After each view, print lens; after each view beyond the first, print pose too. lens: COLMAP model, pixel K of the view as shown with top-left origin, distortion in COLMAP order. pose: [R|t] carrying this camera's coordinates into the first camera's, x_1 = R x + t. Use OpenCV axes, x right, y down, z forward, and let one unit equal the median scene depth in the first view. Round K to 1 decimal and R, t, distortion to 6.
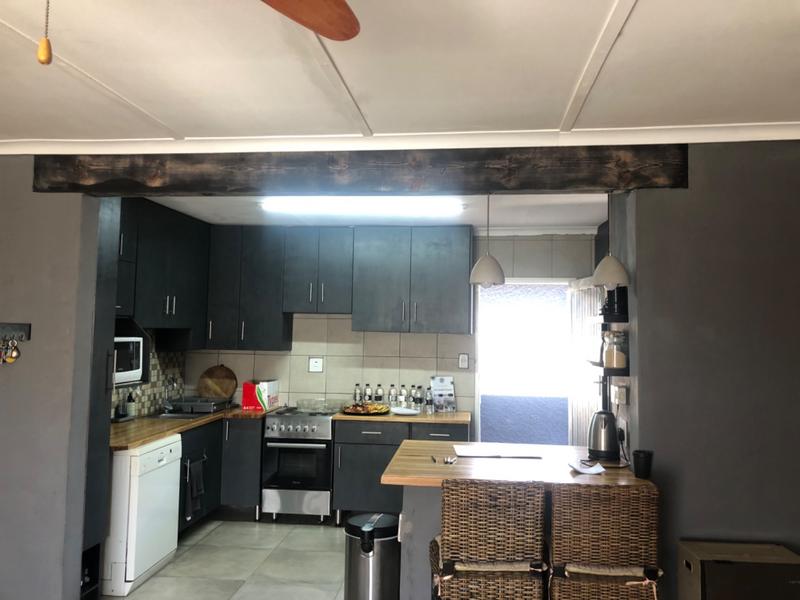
lens RADIAL K [[663.5, 0, 400.0], [0, 663.5, 300.0], [0, 0, 1]] dist [0.033851, -0.006071]
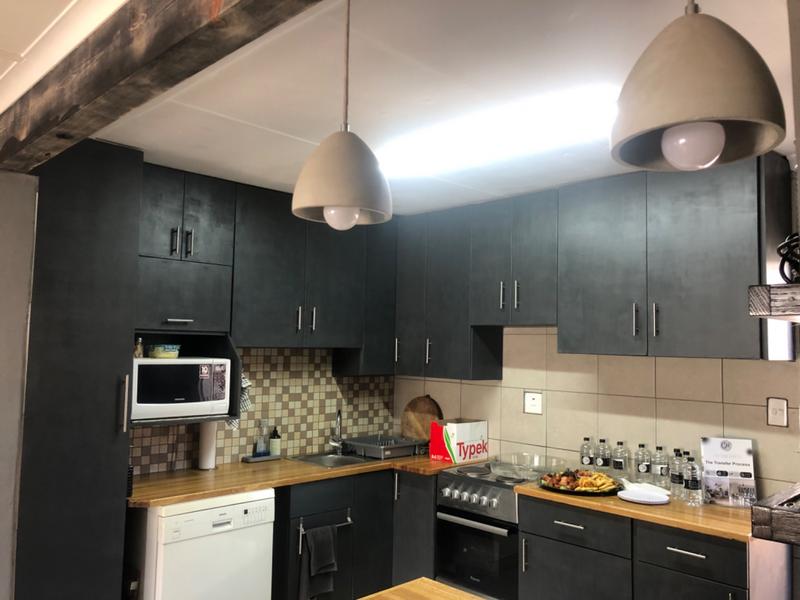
lens RADIAL K [[663.5, 0, 400.0], [0, 663.5, 300.0], [0, 0, 1]] dist [0.033851, -0.006071]
pose [[0.772886, -0.042990, -0.633086, 0.211237], [0.024158, 0.998973, -0.038343, 0.016632], [0.634084, 0.014341, 0.773131, 0.407726]]
